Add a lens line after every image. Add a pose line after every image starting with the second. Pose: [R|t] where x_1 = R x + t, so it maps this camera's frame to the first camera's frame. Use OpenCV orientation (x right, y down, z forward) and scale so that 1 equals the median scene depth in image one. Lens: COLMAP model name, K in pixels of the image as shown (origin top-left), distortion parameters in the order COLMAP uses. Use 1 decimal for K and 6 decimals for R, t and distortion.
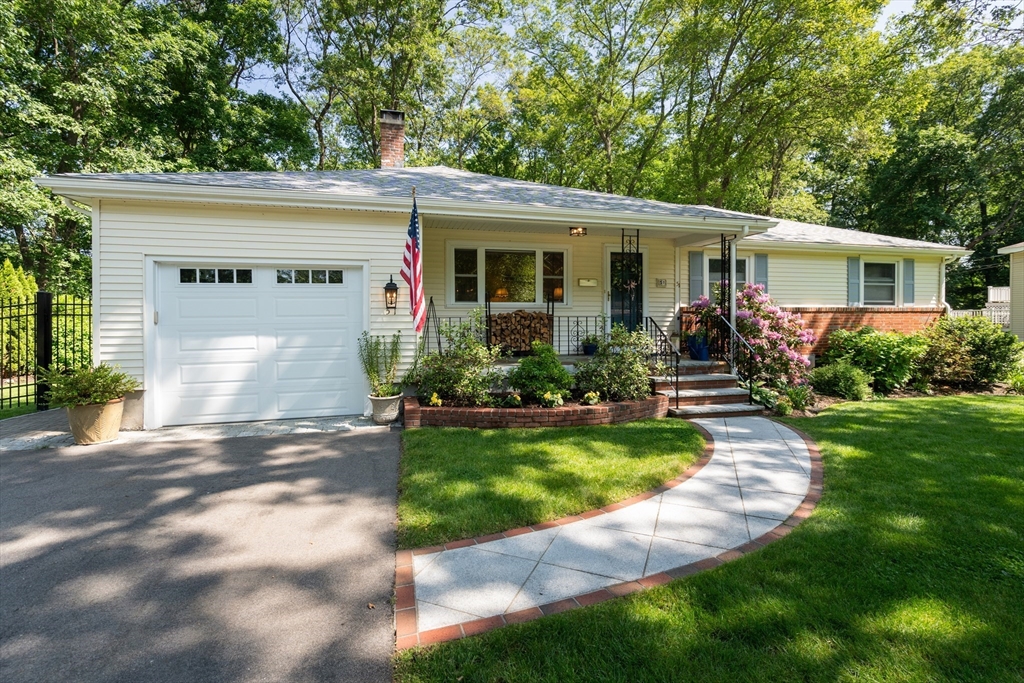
lens RADIAL K [[471.7, 0, 506.2], [0, 471.7, 321.3], [0, 0, 1]] dist [-0.001043, 0.000371]
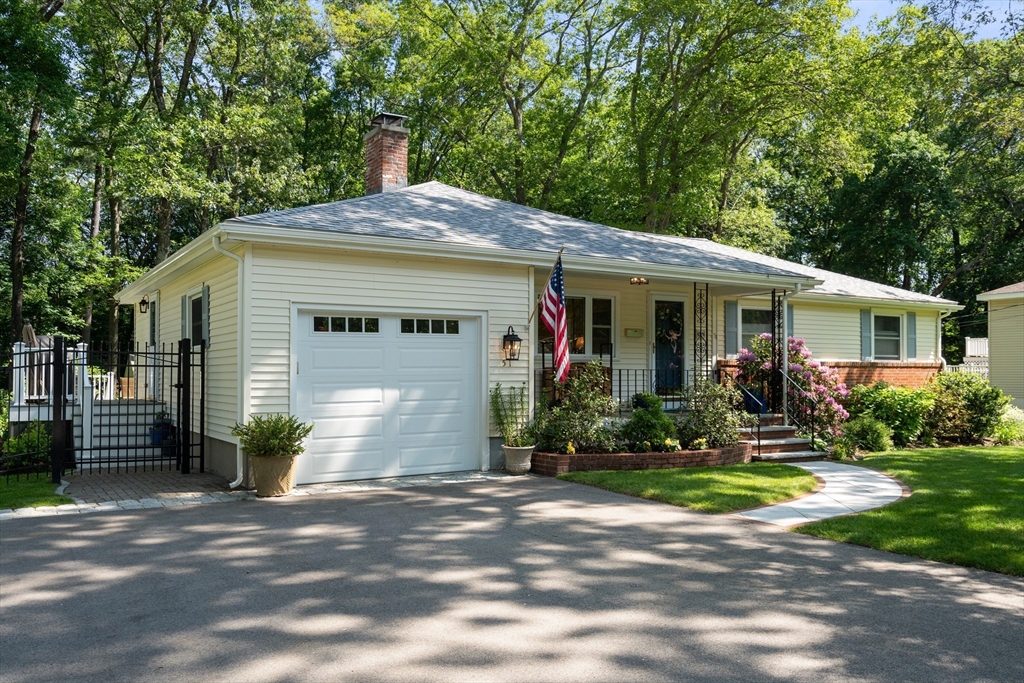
lens RADIAL K [[819.8, 0, 514.1], [0, 819.8, 359.1], [0, 0, 1]] dist [0.006234, 0.001634]
pose [[0.955066, 0.008191, 0.296281, -0.485957], [0.000047, 0.999614, -0.027787, 0.011697], [-0.296394, 0.026552, 0.954697, -0.418911]]
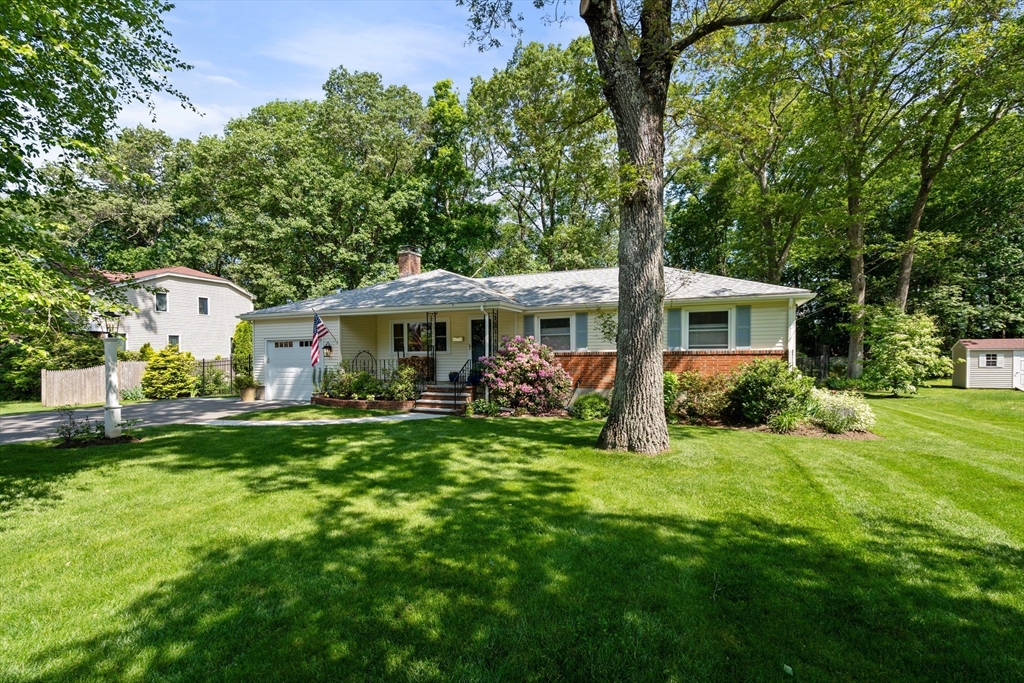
lens RADIAL K [[459.4, 0, 513.9], [0, 459.4, 357.1], [0, 0, 1]] dist [-0.000018, 0.000071]
pose [[0.804014, 0.000454, -0.594610, 1.224666], [-0.000049, 1.000000, 0.000698, -0.017114], [0.594610, -0.000532, 0.804014, -0.193189]]
